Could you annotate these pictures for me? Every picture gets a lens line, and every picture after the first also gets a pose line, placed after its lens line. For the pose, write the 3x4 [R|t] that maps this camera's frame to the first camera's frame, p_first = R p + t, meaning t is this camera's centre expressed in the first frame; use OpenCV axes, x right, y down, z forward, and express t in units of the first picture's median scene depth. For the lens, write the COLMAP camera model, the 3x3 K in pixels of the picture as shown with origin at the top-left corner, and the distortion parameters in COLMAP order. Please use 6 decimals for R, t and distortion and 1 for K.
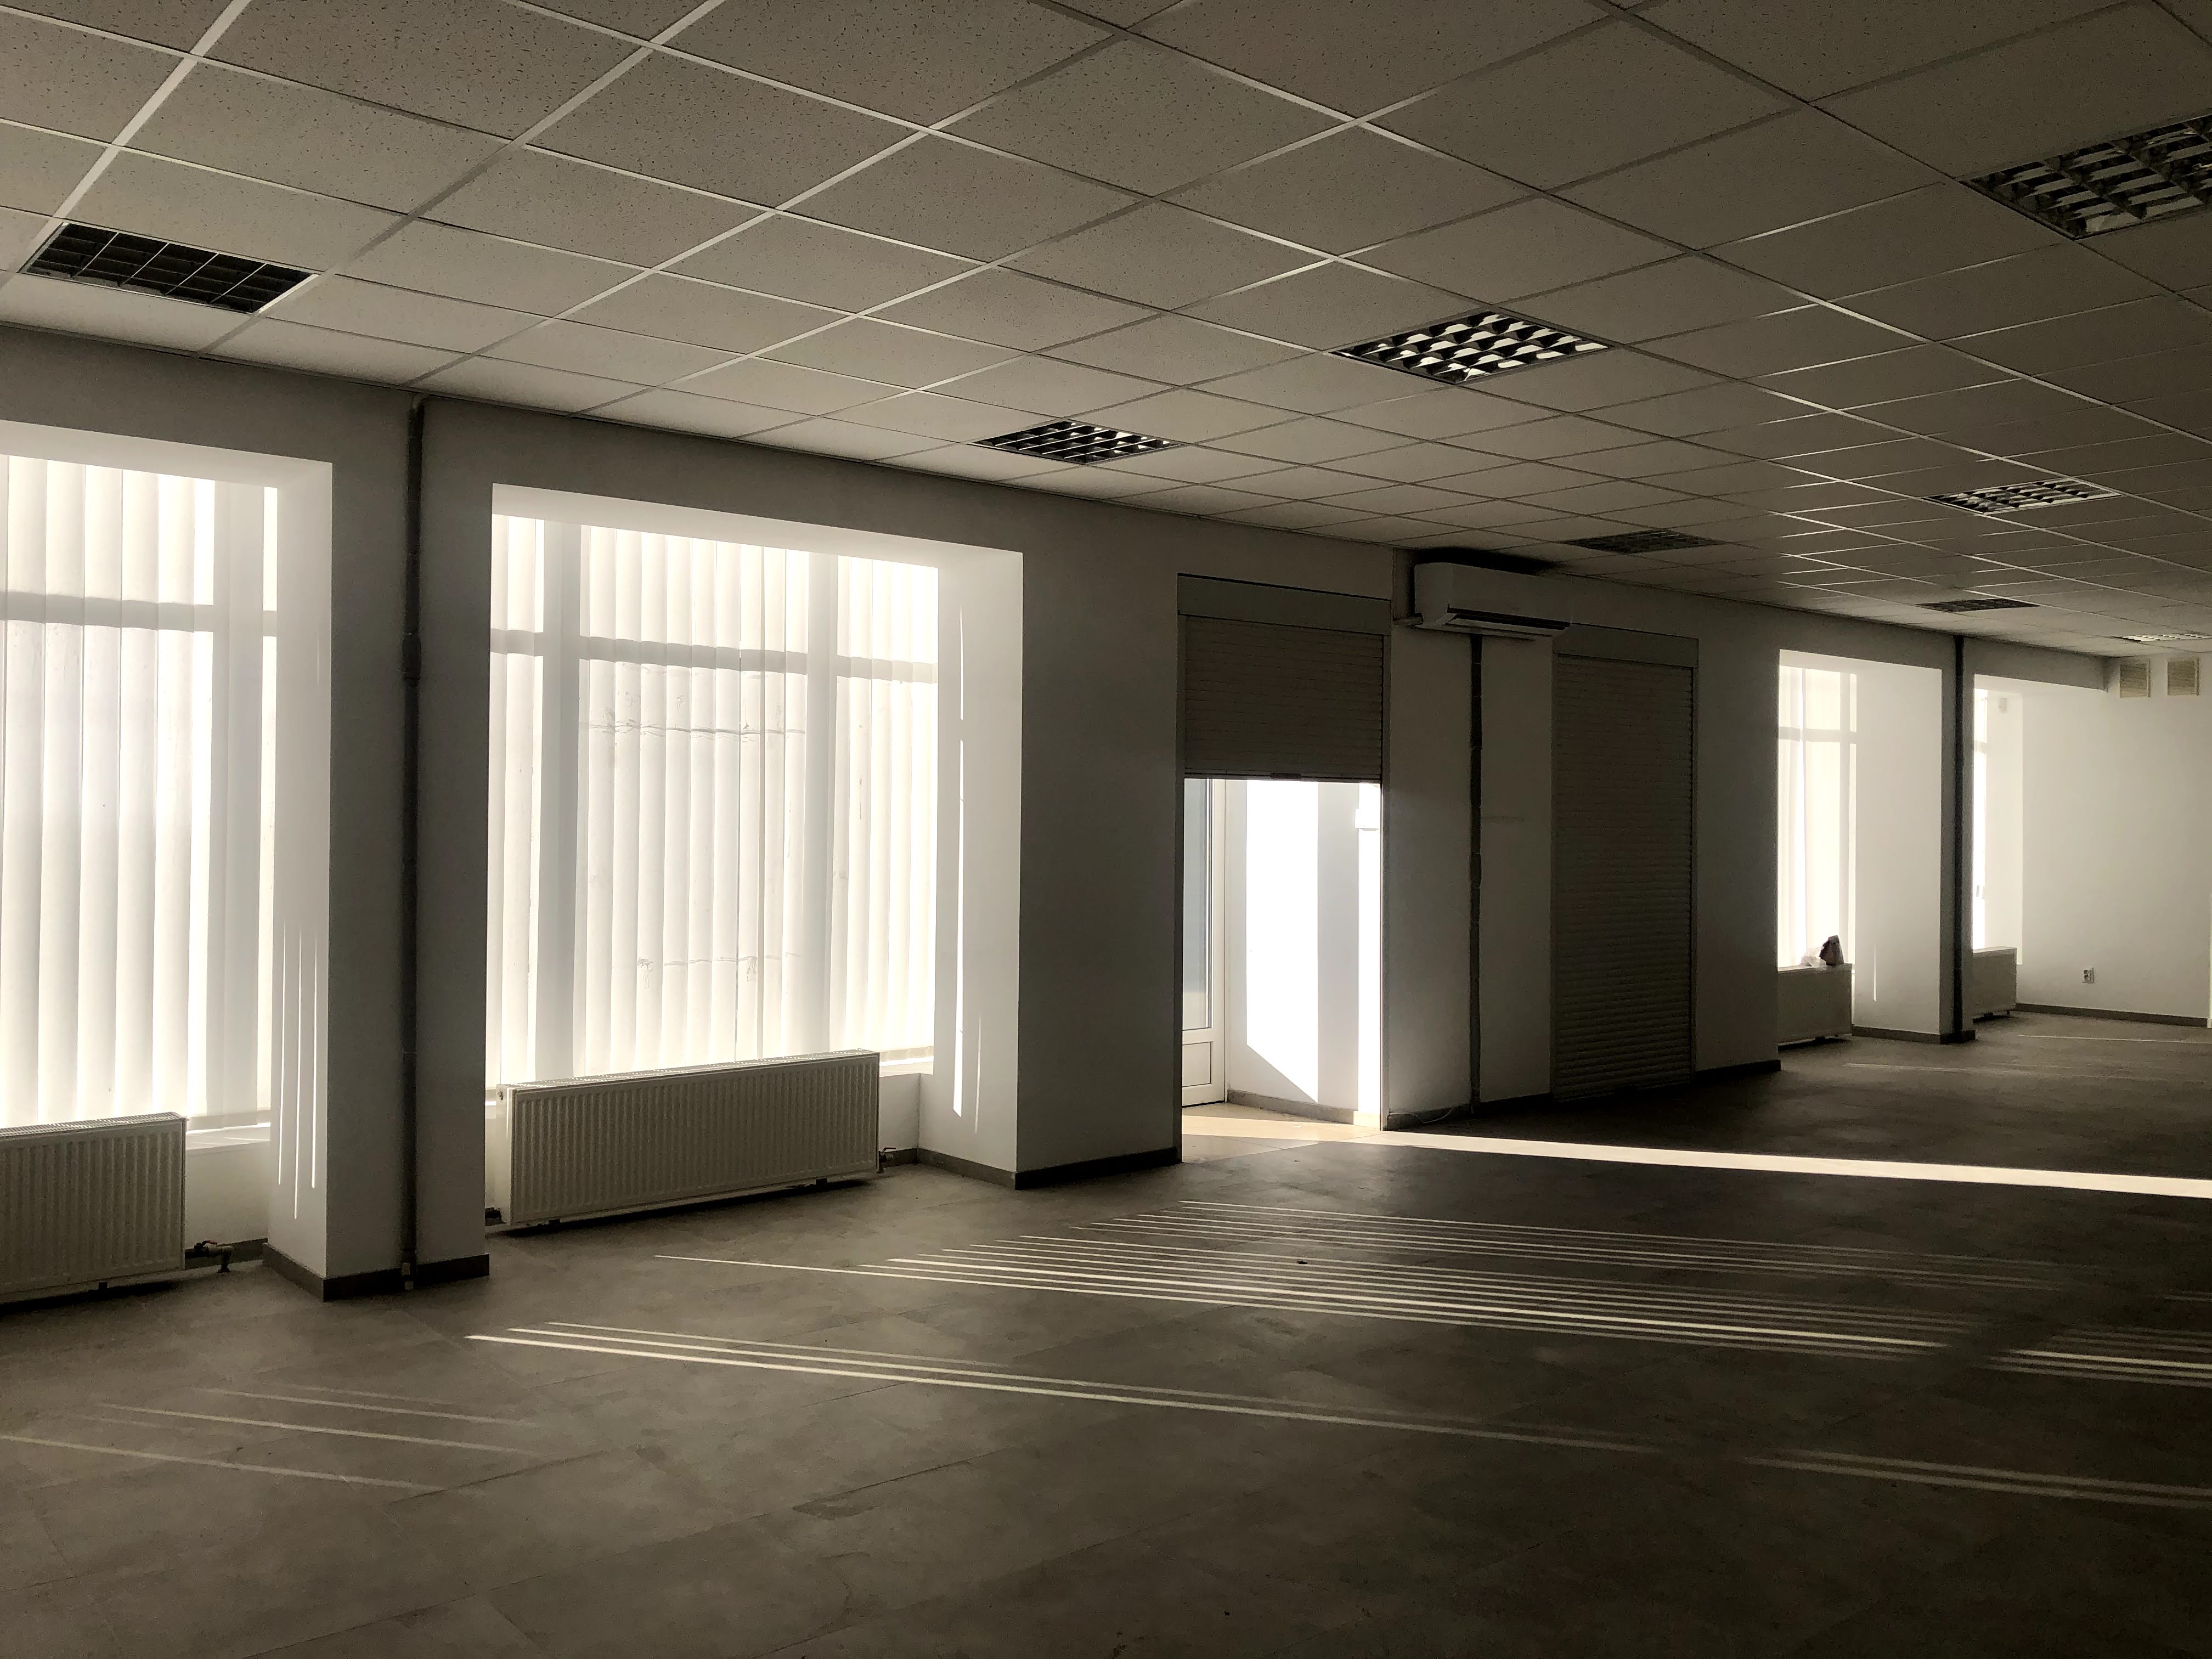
lens RADIAL K [[1815.7, 0, 1106.0], [0, 1815.7, 829.5], [0, 0, 1]] dist [0.103701, 0.000165]
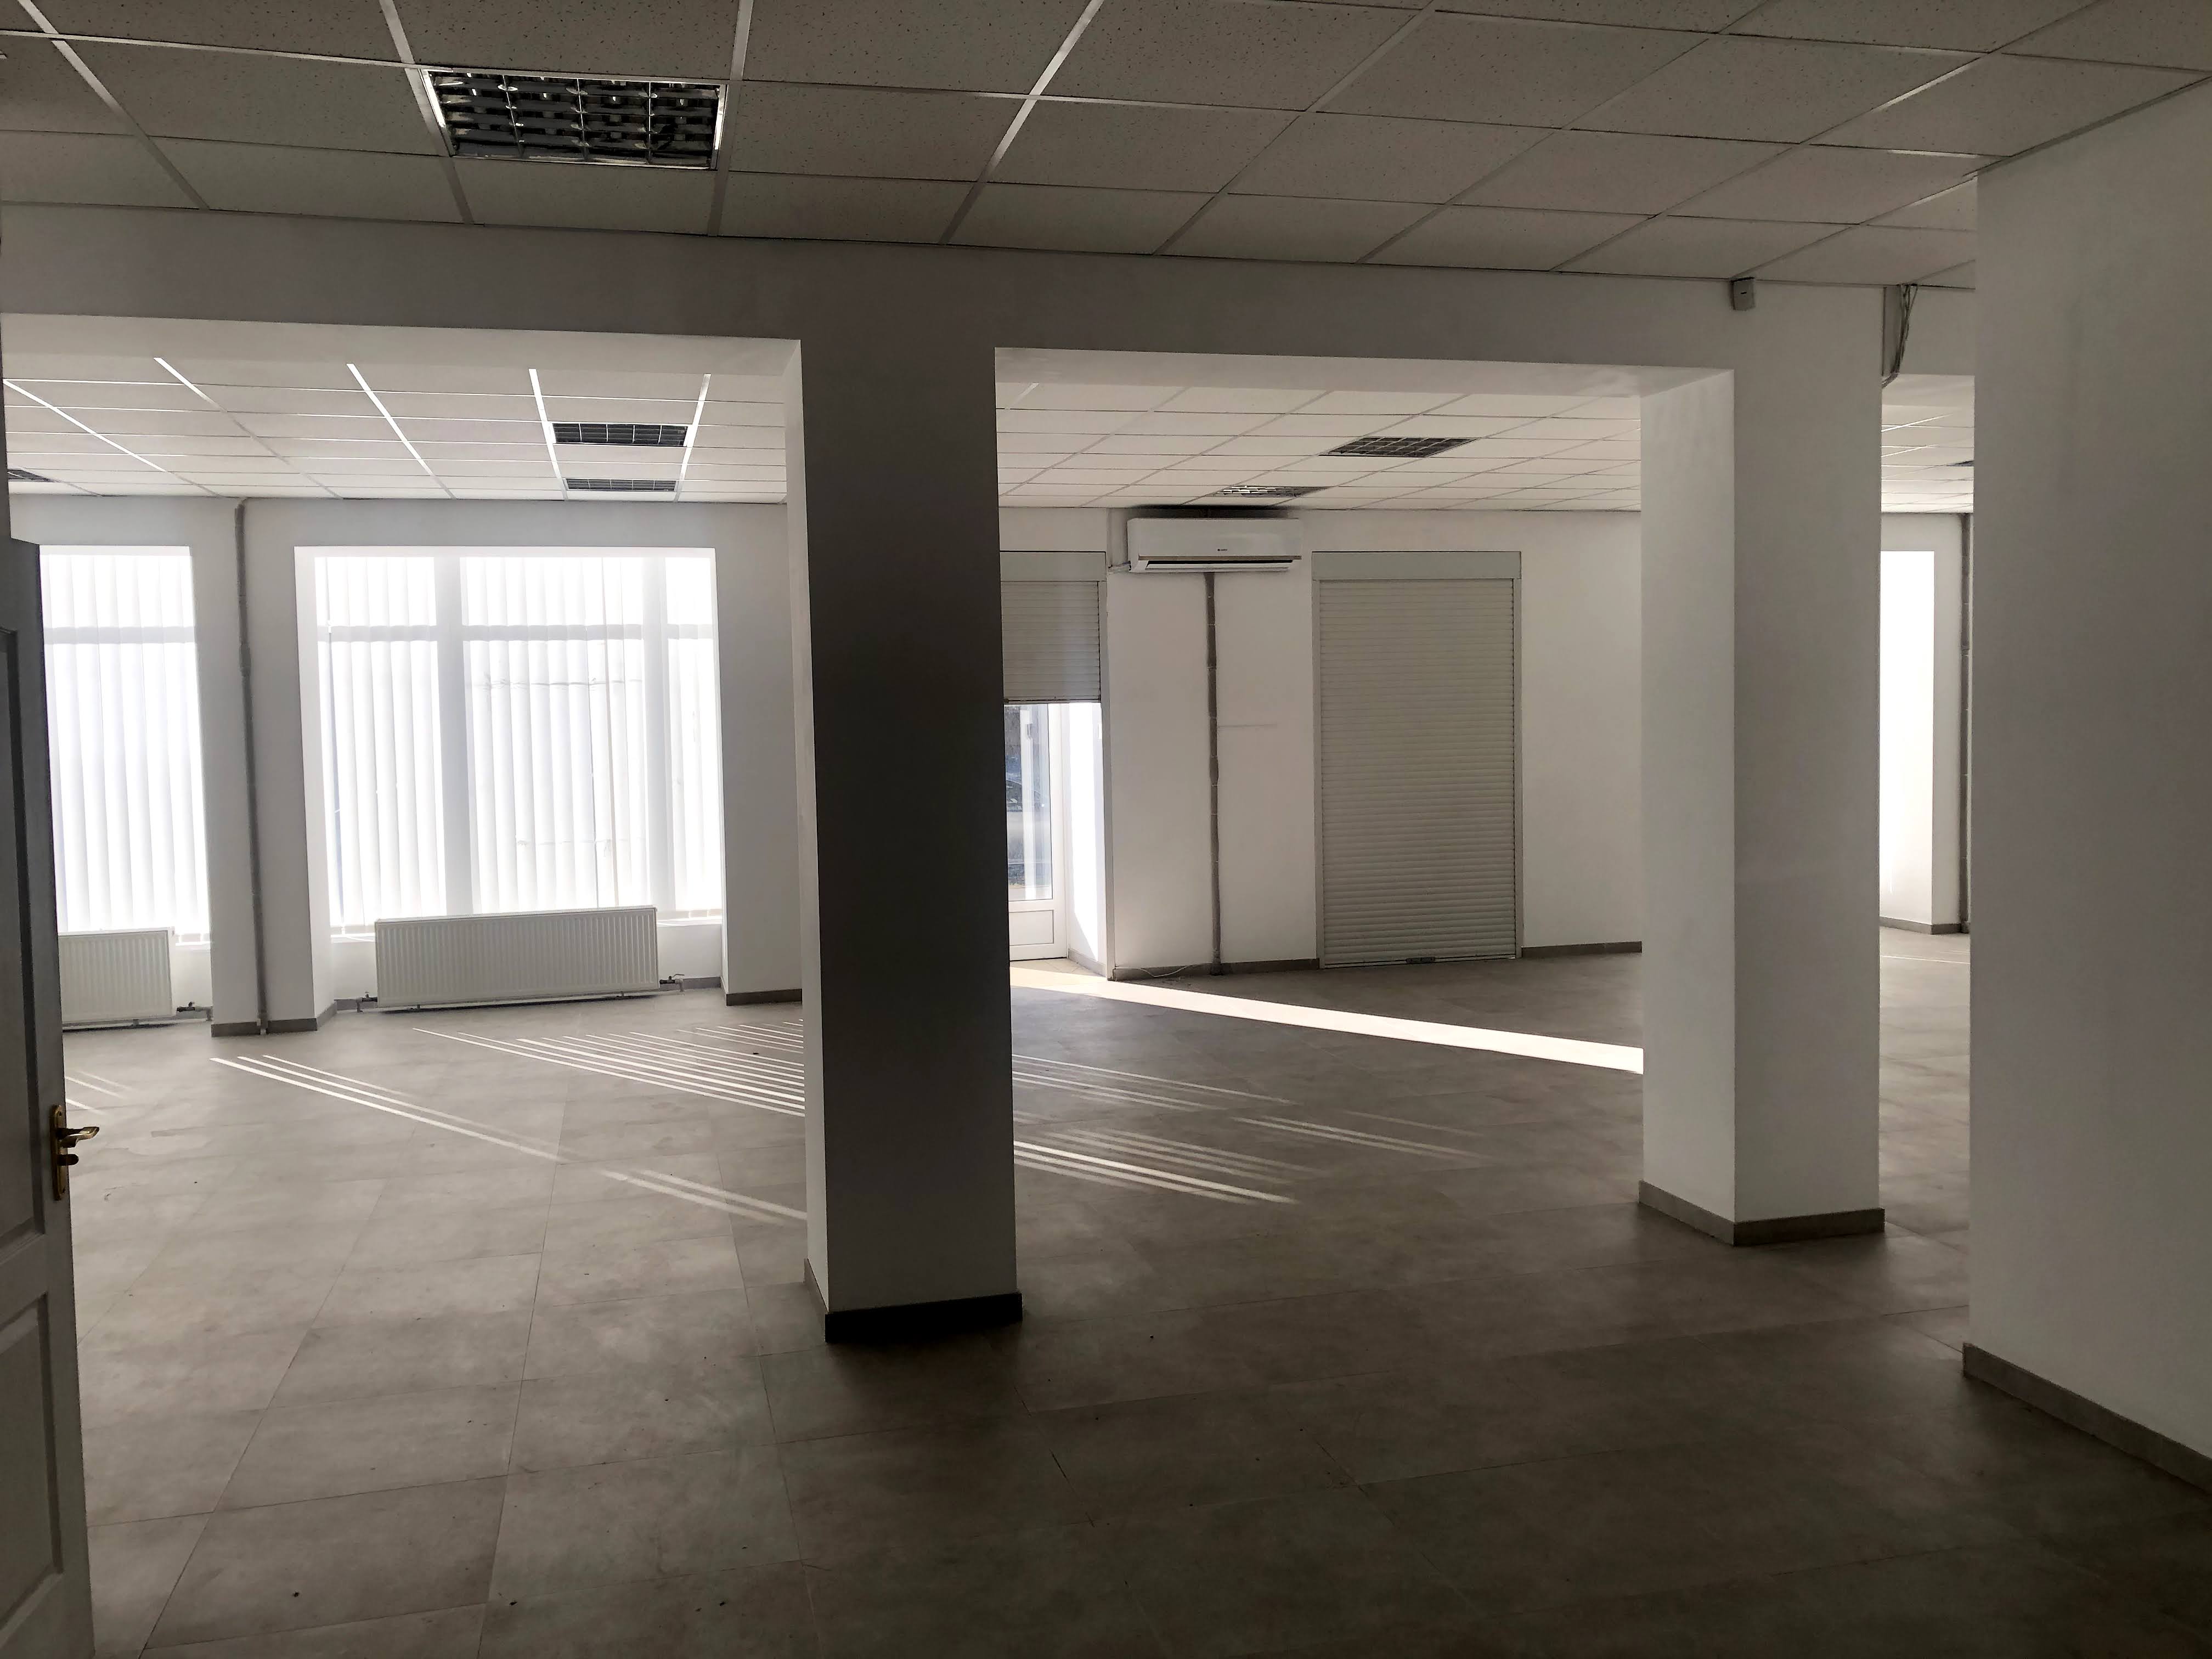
lens RADIAL K [[1858.0, 0, 1076.3], [0, 1858.0, 831.4], [0, 0, 1]] dist [0.057139, -0.002991]
pose [[0.907694, -0.001146, -0.419632, 0.758206], [0.026197, 0.998200, 0.053940, -0.006680], [0.418815, -0.059954, 0.906090, -0.171352]]
